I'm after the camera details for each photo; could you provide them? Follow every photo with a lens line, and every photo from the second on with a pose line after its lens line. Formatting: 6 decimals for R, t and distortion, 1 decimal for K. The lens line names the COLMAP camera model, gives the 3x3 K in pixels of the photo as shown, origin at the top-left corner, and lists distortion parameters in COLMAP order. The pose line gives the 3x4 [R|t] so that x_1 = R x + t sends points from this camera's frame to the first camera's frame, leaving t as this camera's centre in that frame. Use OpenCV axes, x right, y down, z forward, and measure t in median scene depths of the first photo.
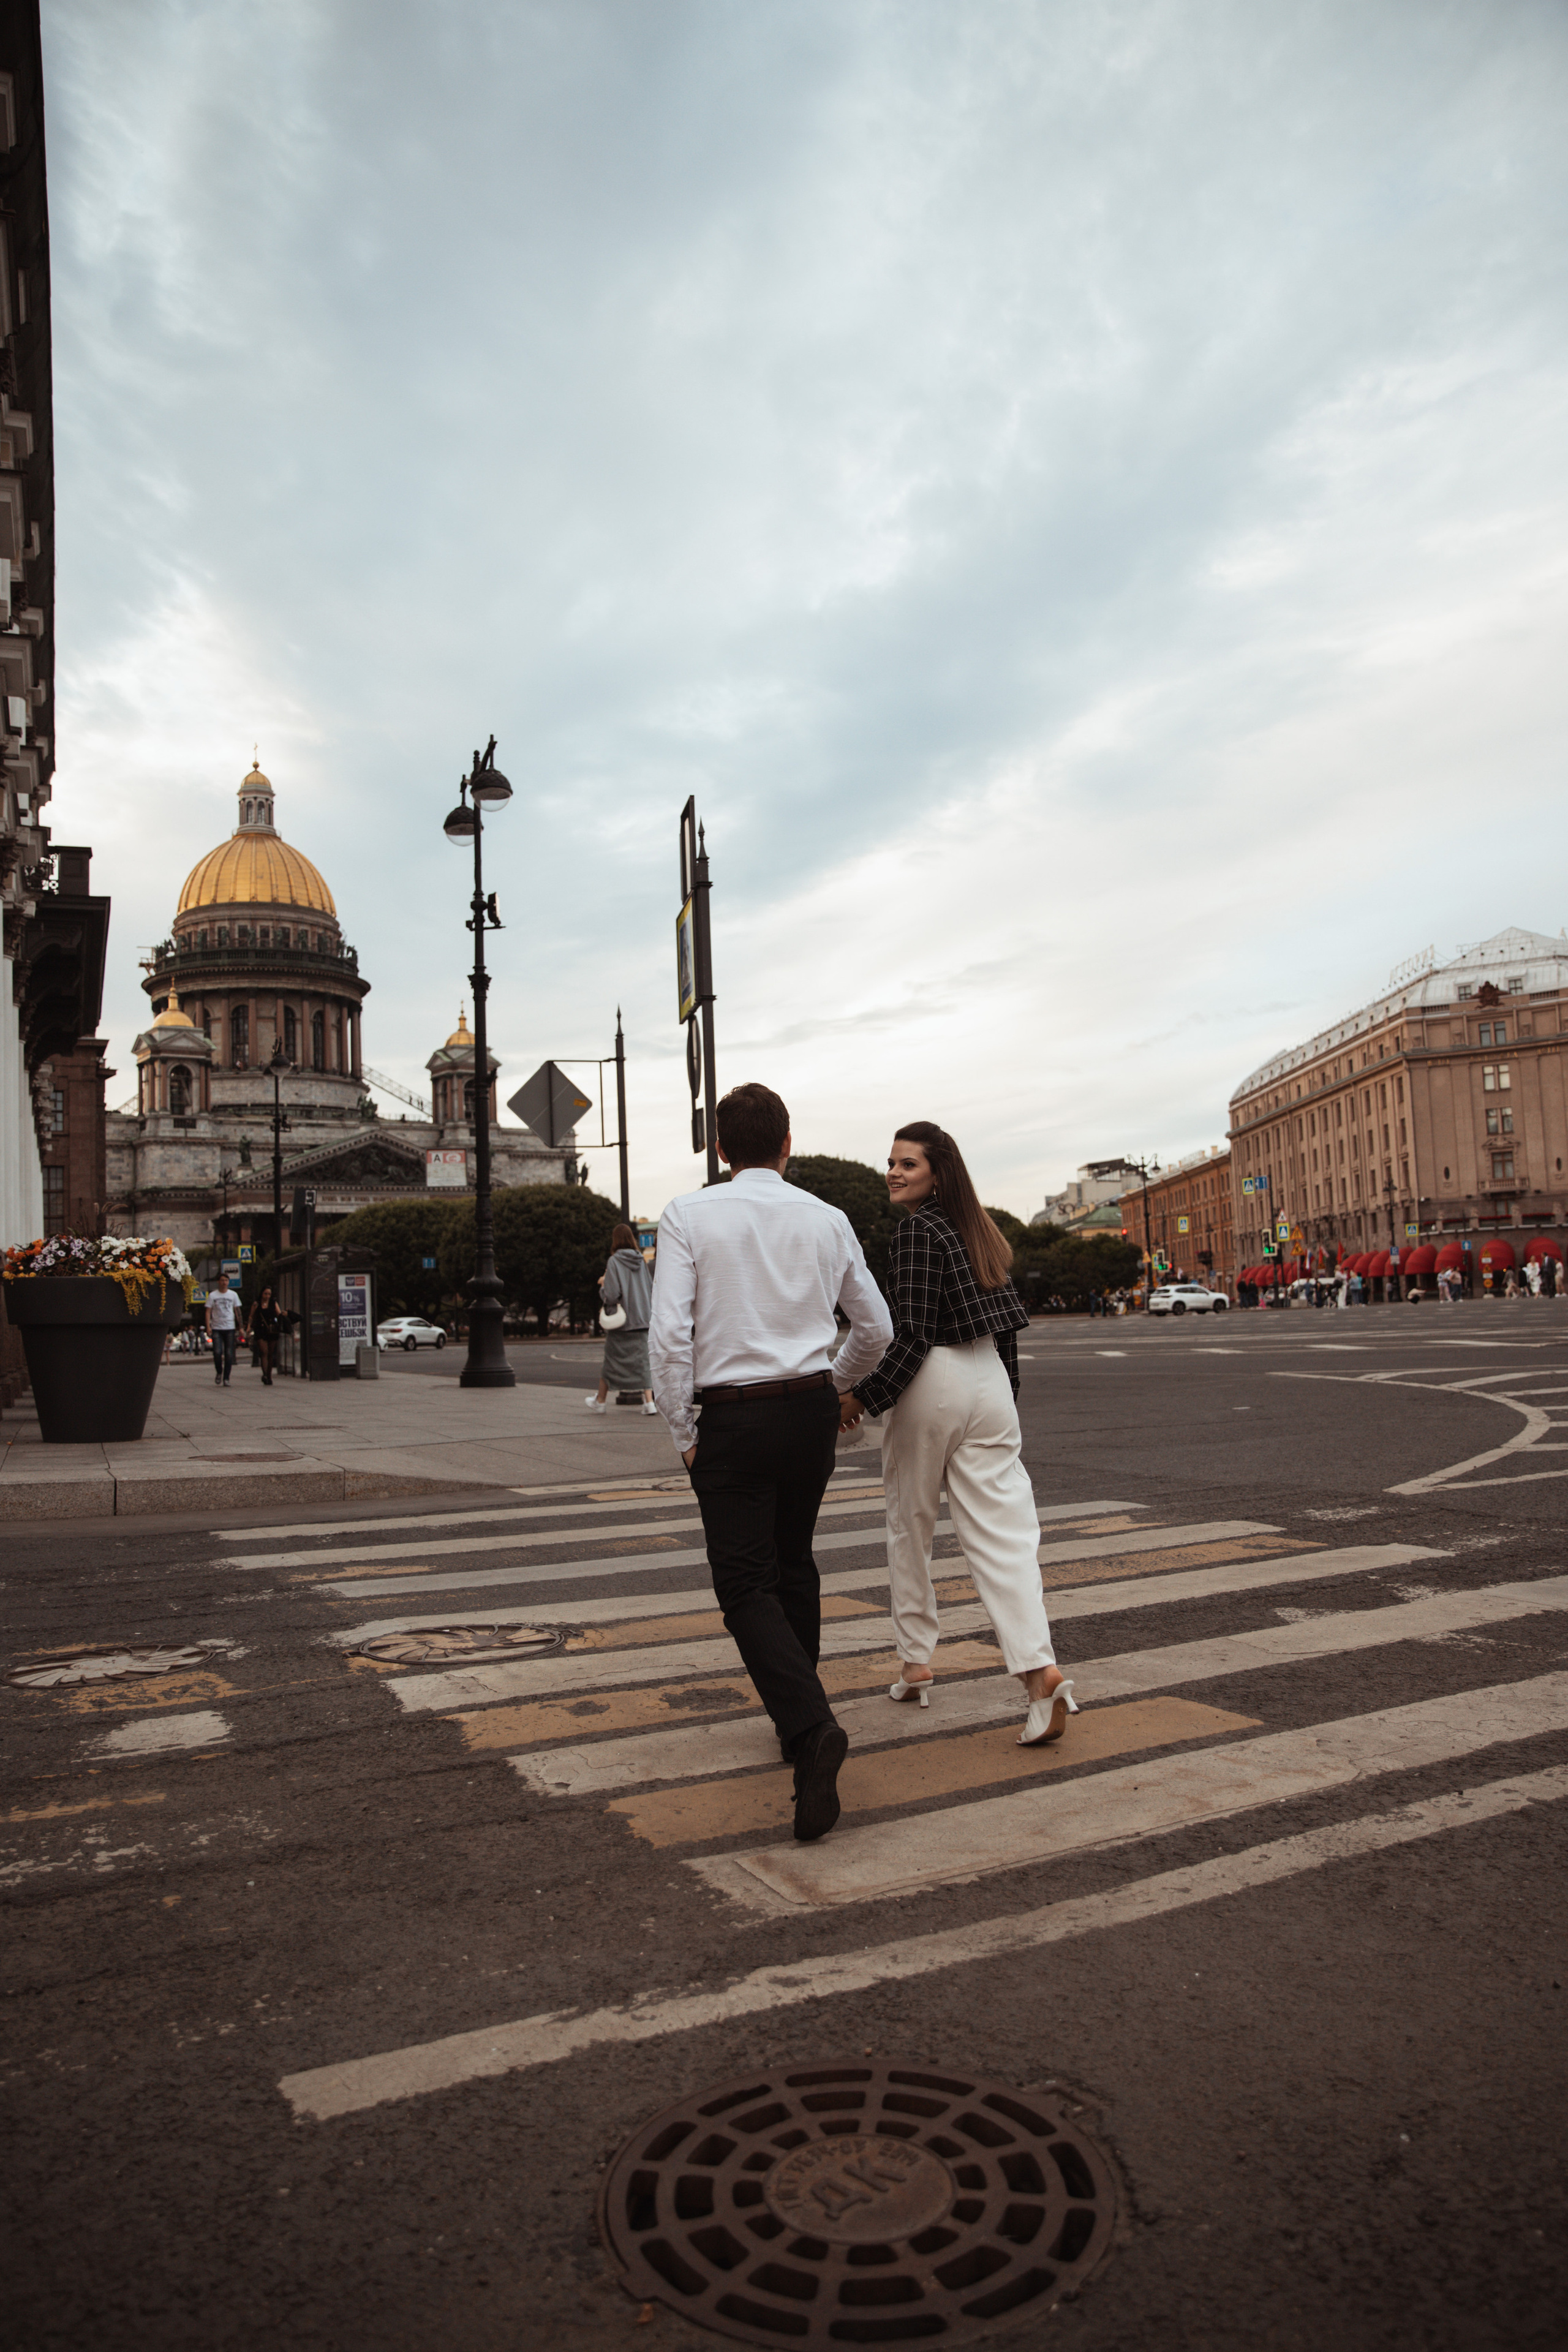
lens RADIAL K [[1892.0, 0, 842.9], [0, 1892.0, 1175.4], [0, 0, 1]] dist [-0.096230, 0.121384]
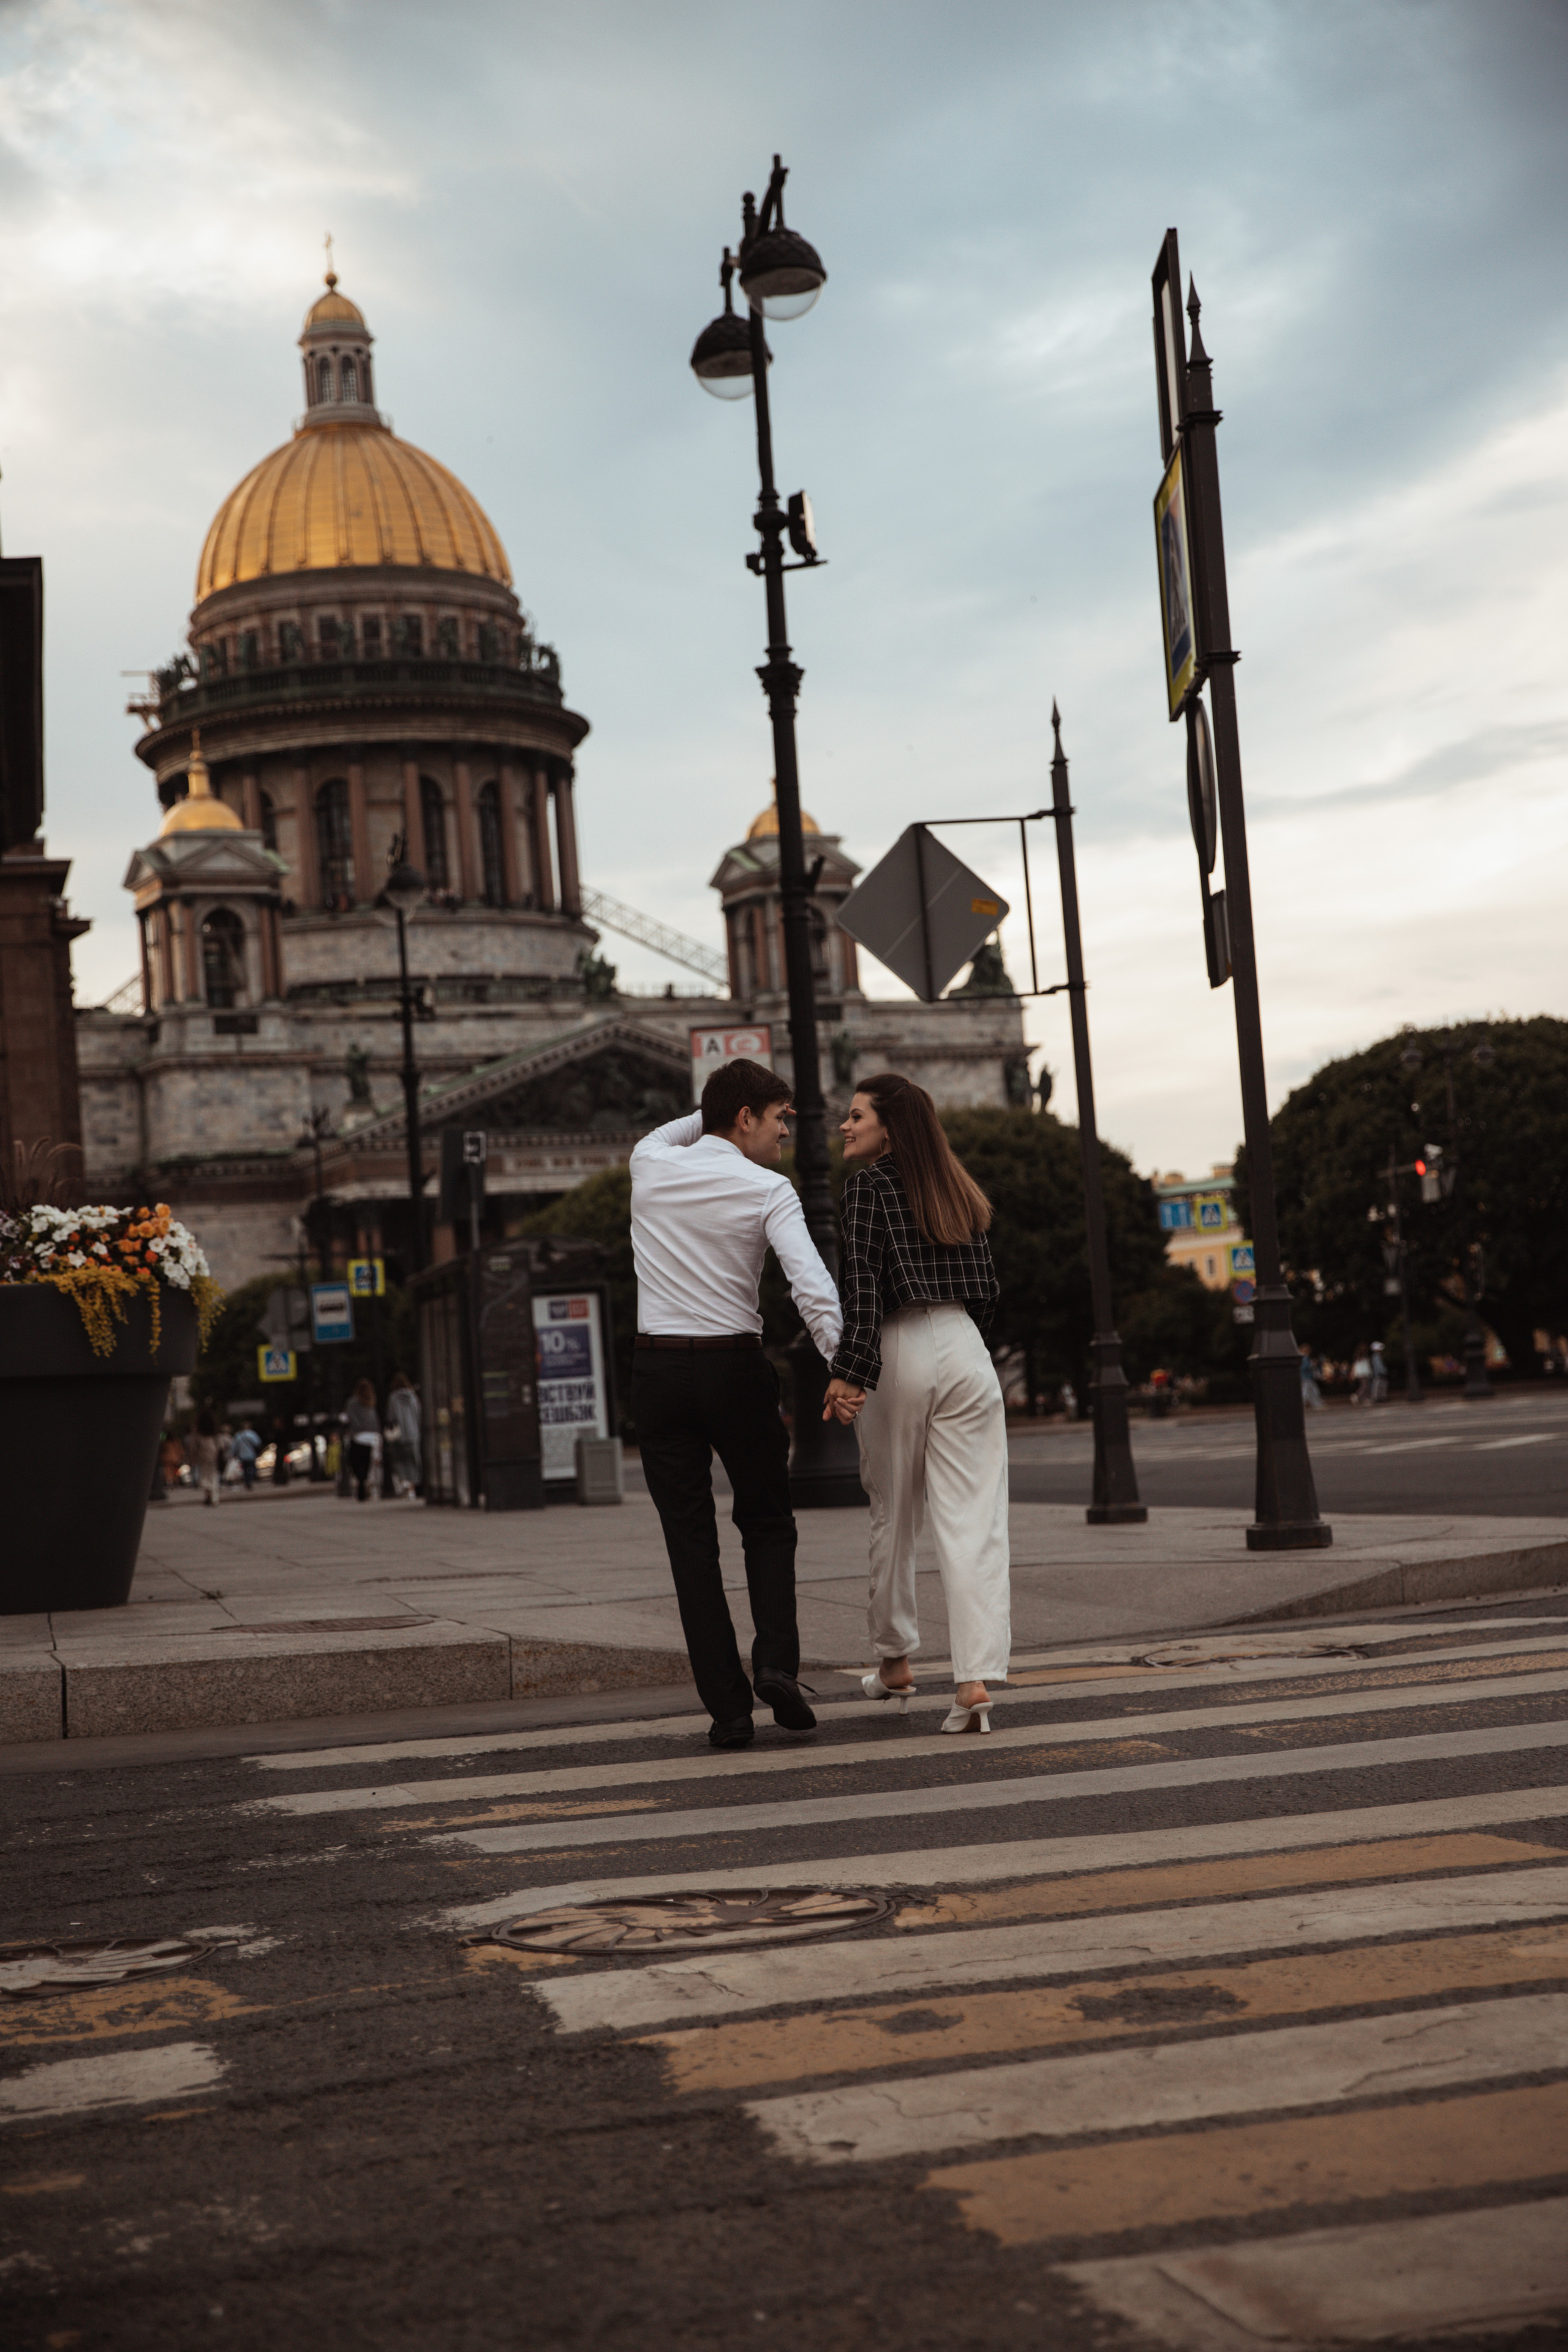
lens RADIAL K [[3962.2, 0, 784.0], [0, 3962.2, 1176.0], [0, 0, 1]] dist [0.175018, 0.293227]
pose [[0.977971, -0.046042, -0.203598, 0.014753], [0.050420, 0.998594, 0.016364, 0.011262], [0.202558, -0.026269, 0.978918, -0.009787]]
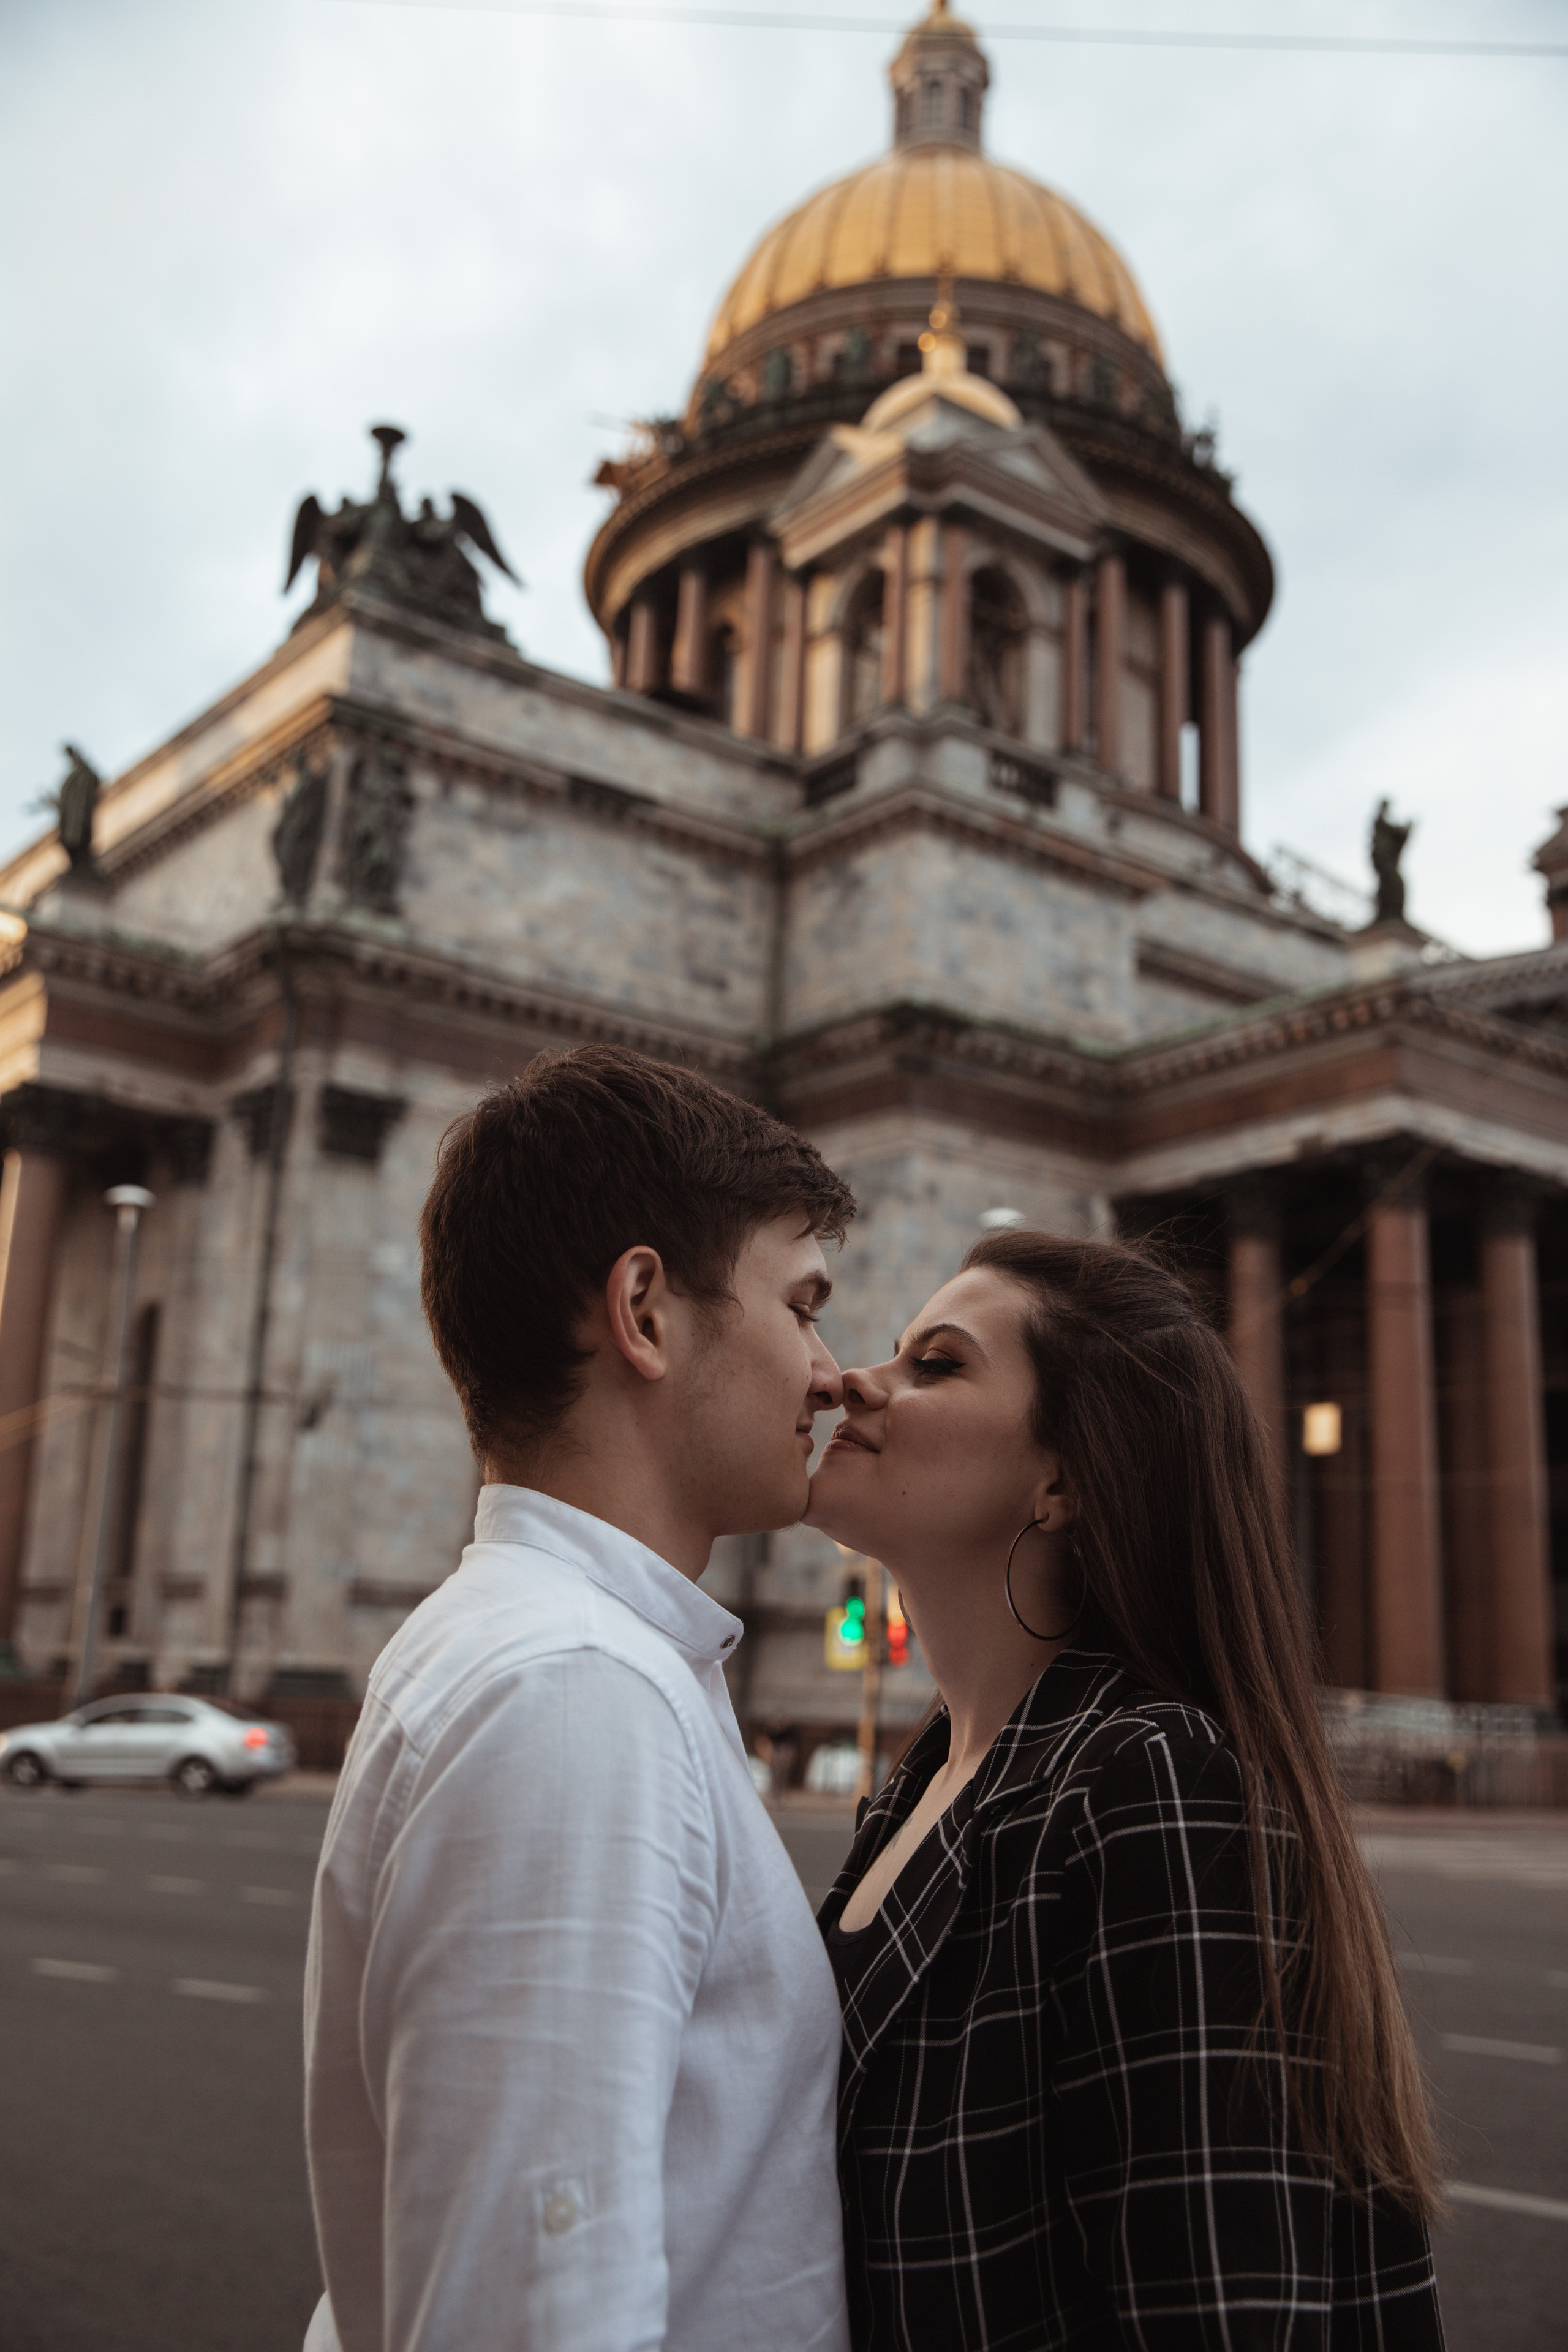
lens RADIAL K [[2415.0, 0, 784.0], [0, 2415.0, 1176.0], [0, 0, 1]] dist [0.001671, 0.030004]
pose [[0.996414, 0.083124, -0.015795, -1.896948], [-0.084586, 0.983127, -0.162192, 0.369297], [0.002046, 0.162947, 0.986633, 3.610828]]
